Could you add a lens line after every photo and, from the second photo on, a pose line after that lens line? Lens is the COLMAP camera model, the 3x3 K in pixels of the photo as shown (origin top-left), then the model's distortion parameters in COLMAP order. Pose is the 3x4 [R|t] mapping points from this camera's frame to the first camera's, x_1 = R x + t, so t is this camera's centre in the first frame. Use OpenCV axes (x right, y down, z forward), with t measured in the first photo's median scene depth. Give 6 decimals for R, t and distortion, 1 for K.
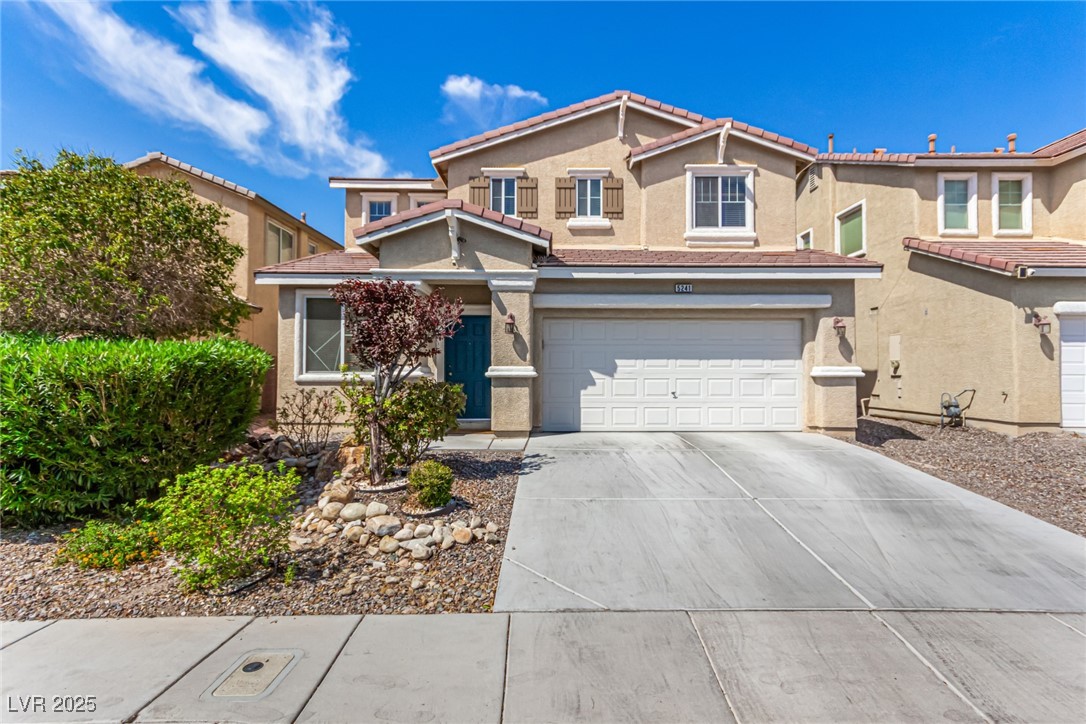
lens RADIAL K [[505.4, 0, 543.0], [0, 505.4, 362.0], [0, 0, 1]] dist [0.001441, 0.009701]
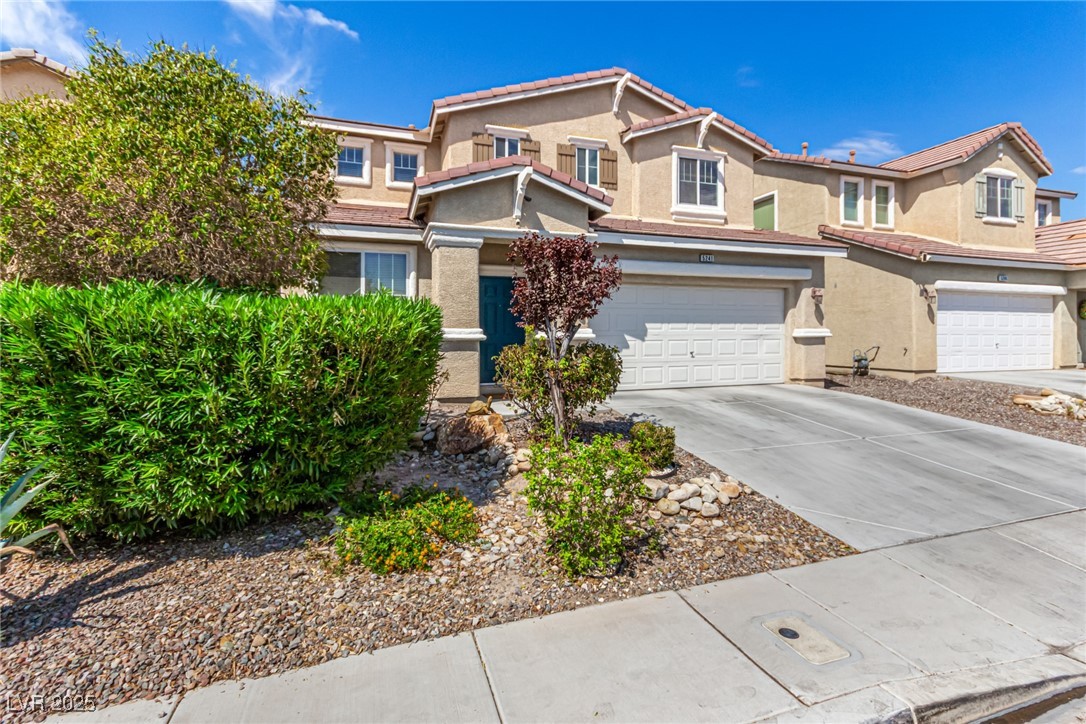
lens RADIAL K [[493.1, 0, 547.6], [0, 493.1, 333.6], [0, 0, 1]] dist [0.003830, 0.000625]
pose [[0.950928, -0.004429, 0.309382, -0.308710], [-0.000168, 0.999890, 0.014829, 0.002651], [-0.309413, -0.014154, 0.950822, 0.059058]]
